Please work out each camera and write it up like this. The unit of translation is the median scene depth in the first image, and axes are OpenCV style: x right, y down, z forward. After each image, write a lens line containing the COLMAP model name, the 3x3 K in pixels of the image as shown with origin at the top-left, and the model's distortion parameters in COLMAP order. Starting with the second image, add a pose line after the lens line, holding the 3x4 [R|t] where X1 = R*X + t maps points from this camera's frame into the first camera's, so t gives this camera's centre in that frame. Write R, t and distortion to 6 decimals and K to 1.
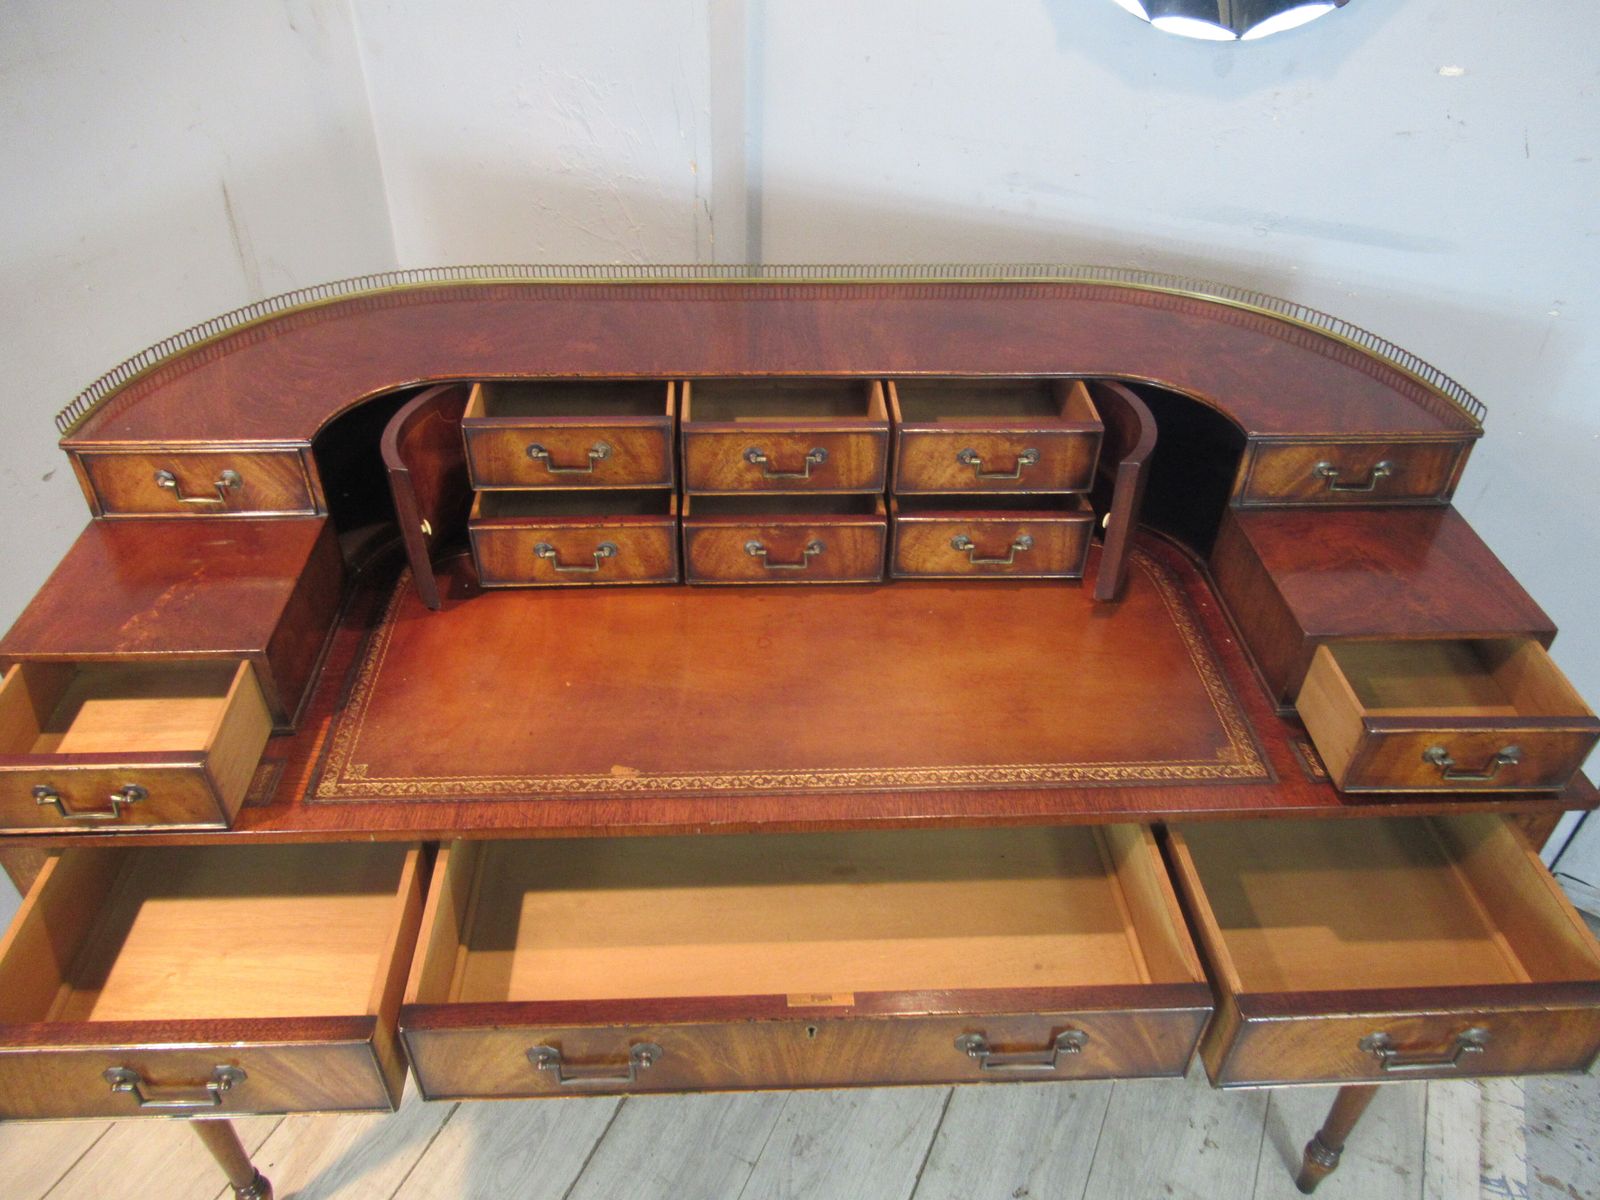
lens RADIAL K [[1186.5, 0, 772.8], [0, 1186.5, 601.7], [0, 0, 1]] dist [-0.001938, -0.000707]
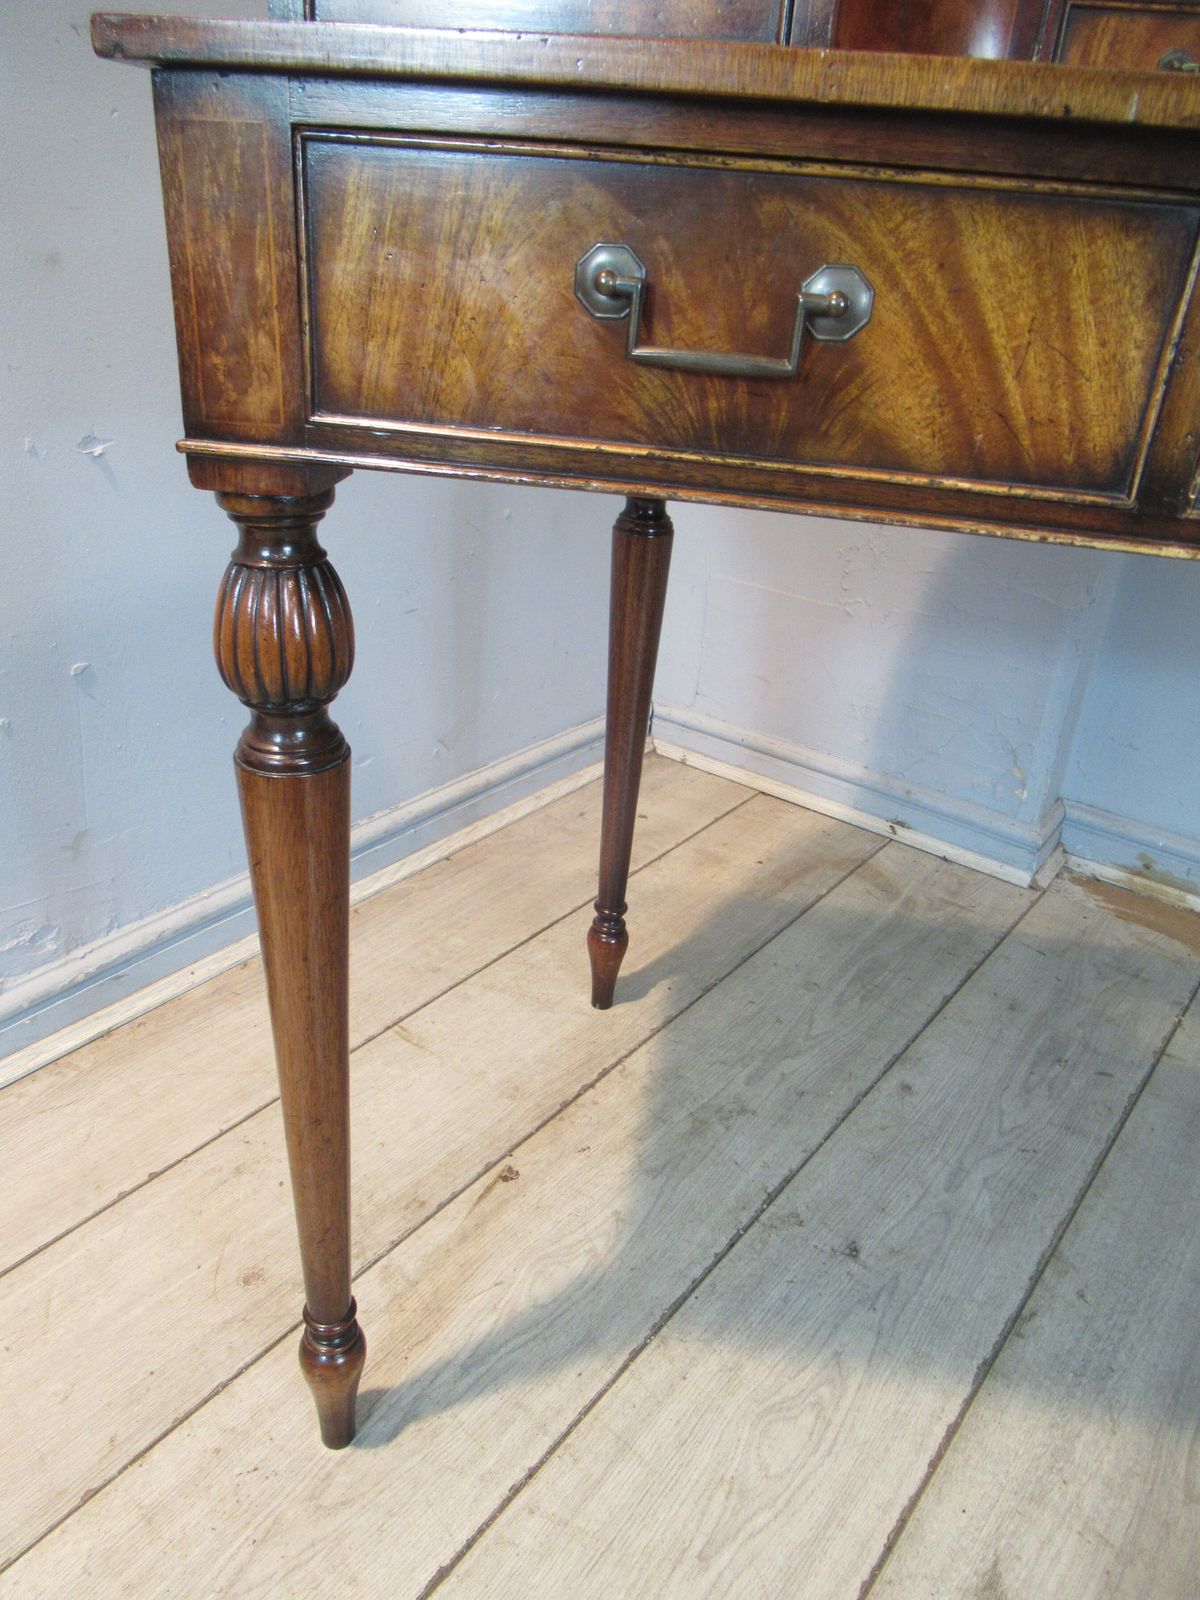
lens RADIAL K [[1183.6, 0, 592.2], [0, 1183.6, 800.5], [0, 0, 1]] dist [0.025527, -0.025937]
pose [[0.976129, 0.148967, -0.158055, -0.336116], [-0.178161, 0.965404, -0.190407, 0.413742], [0.124222, 0.214021, 0.968898, 0.549887]]
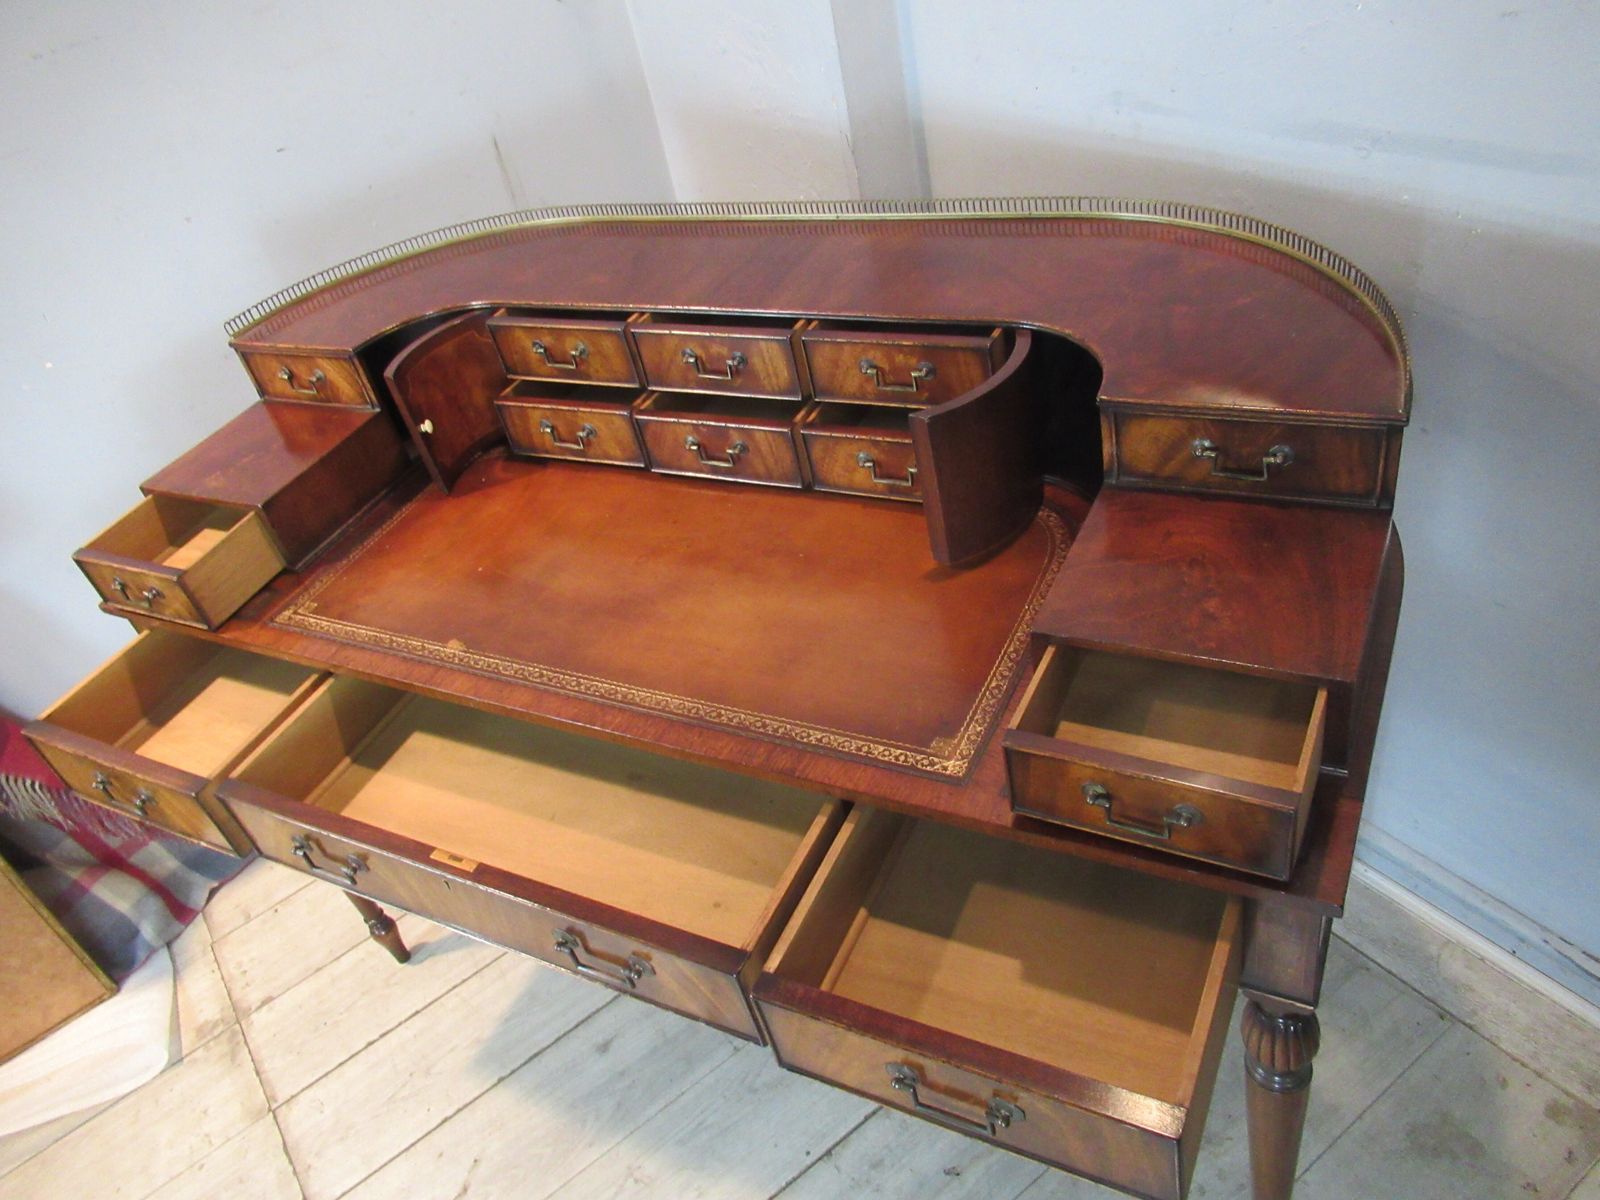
lens RADIAL K [[1174.0, 0, 774.2], [0, 1174.0, 598.5], [0, 0, 1]] dist [-0.000021, 0.002620]
pose [[0.848257, 0.158329, -0.505363, 0.626134], [-0.128447, 0.987279, 0.093712, -0.045093], [0.513771, -0.014580, 0.857803, 0.136933]]
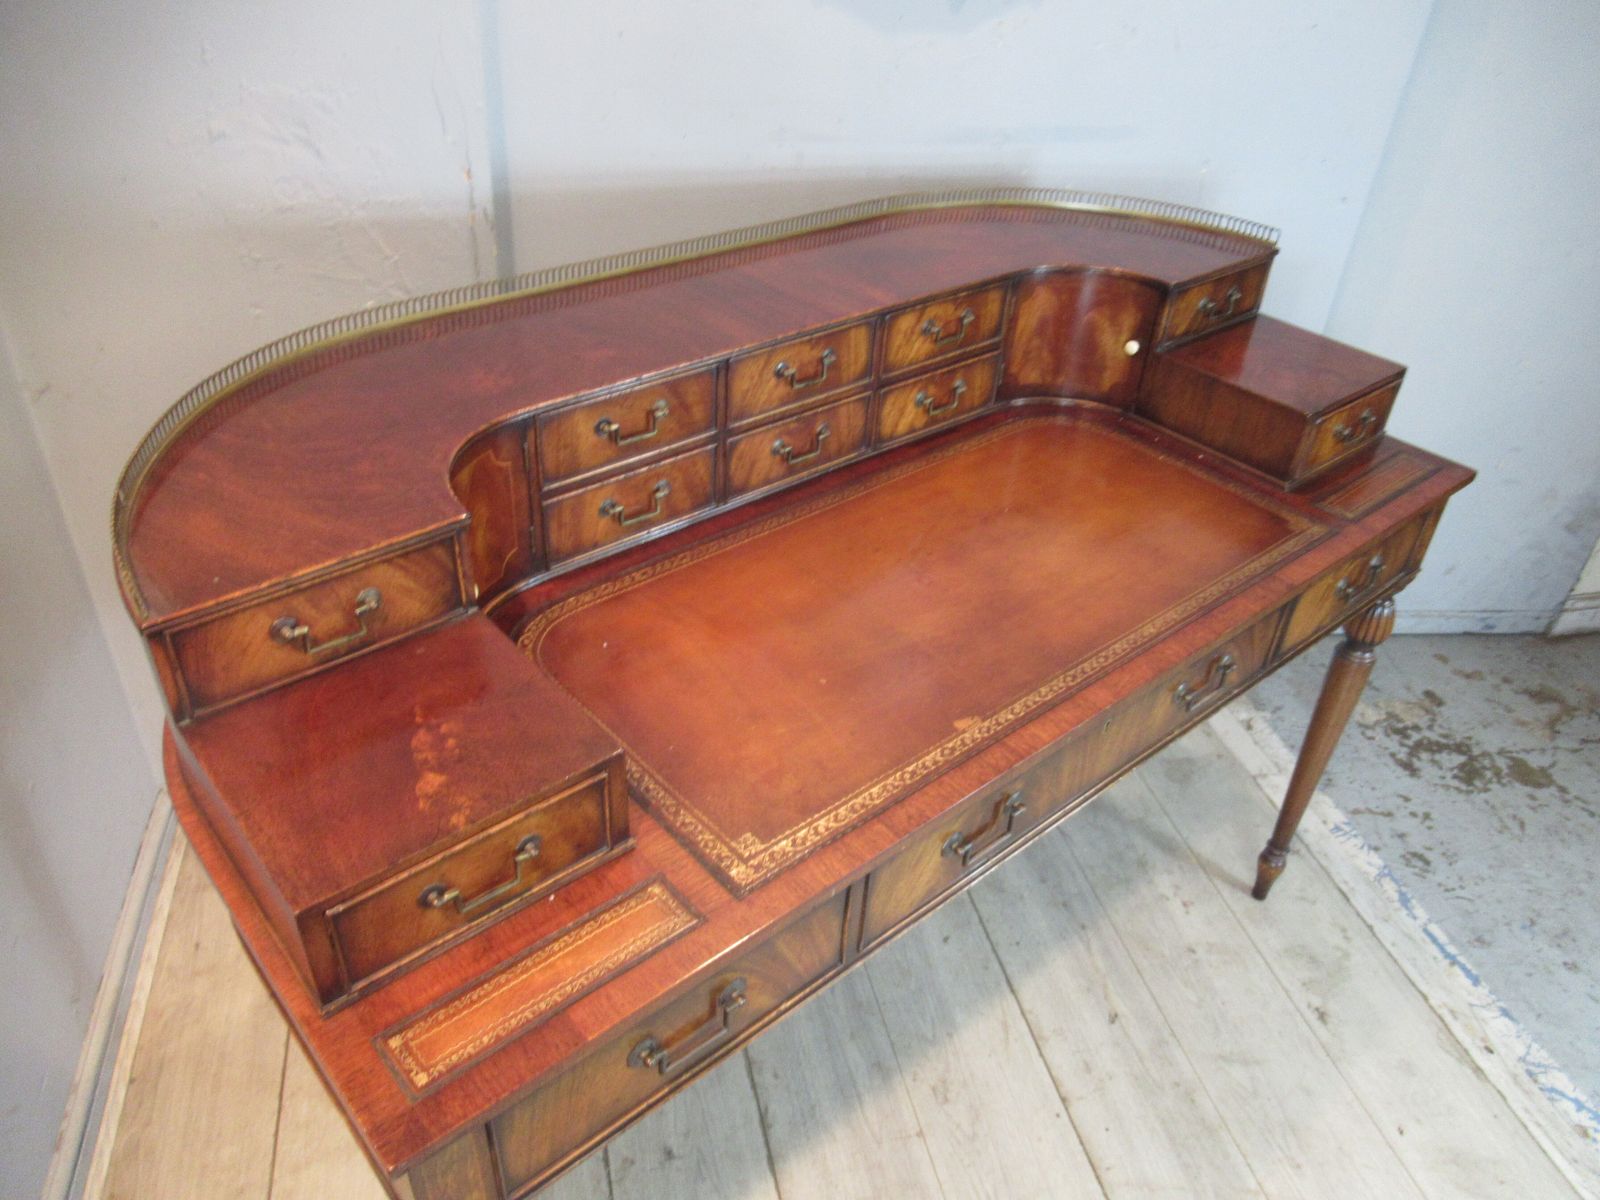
lens RADIAL K [[1209.5, 0, 763.9], [0, 1209.5, 616.6], [0, 0, 1]] dist [-0.001324, 0.000387]
pose [[0.788318, -0.334079, 0.516668, -0.633869], [0.348263, 0.934557, 0.072916, -0.057611], [-0.507215, 0.122455, 0.853075, 0.199364]]
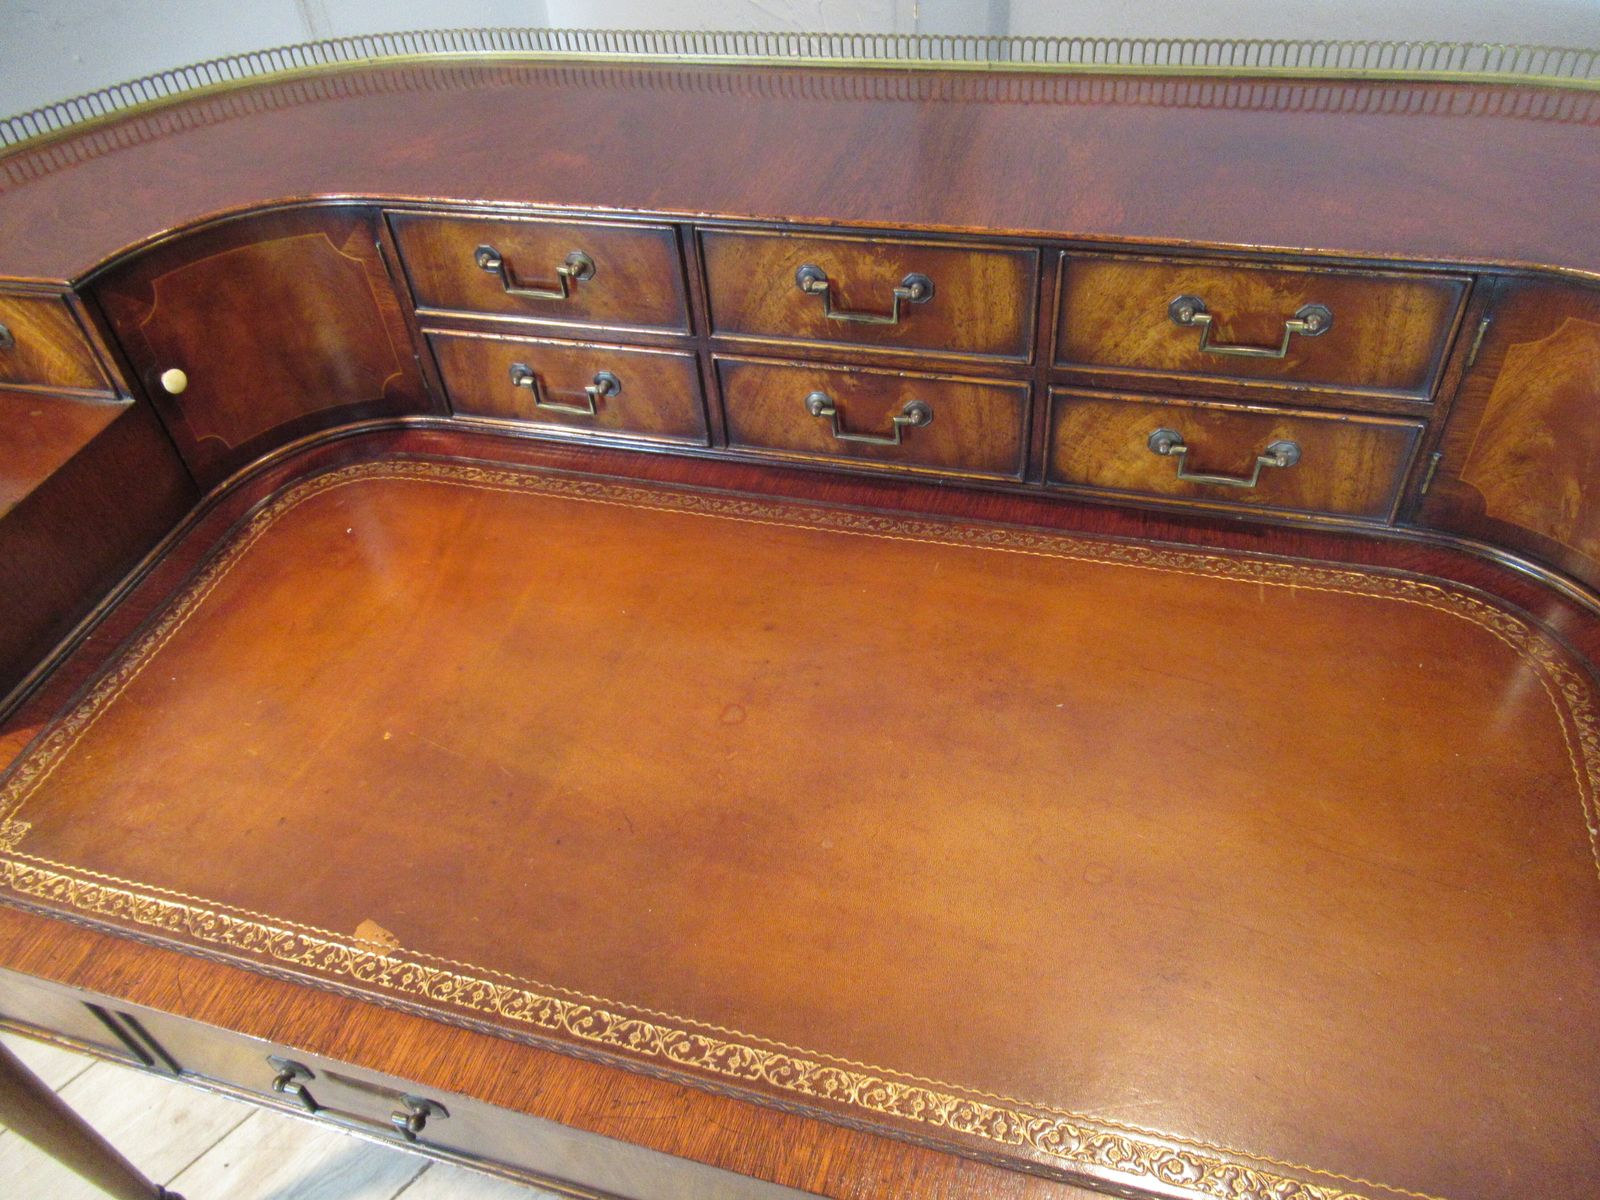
lens RADIAL K [[1174.0, 0, 774.2], [0, 1174.0, 598.5], [0, 0, 1]] dist [-0.000021, 0.002620]
pose [[0.942079, 0.156133, -0.296834, 0.162008], [-0.121813, 0.983882, 0.130910, -0.091560], [0.312489, -0.087170, 0.945913, 0.475265]]
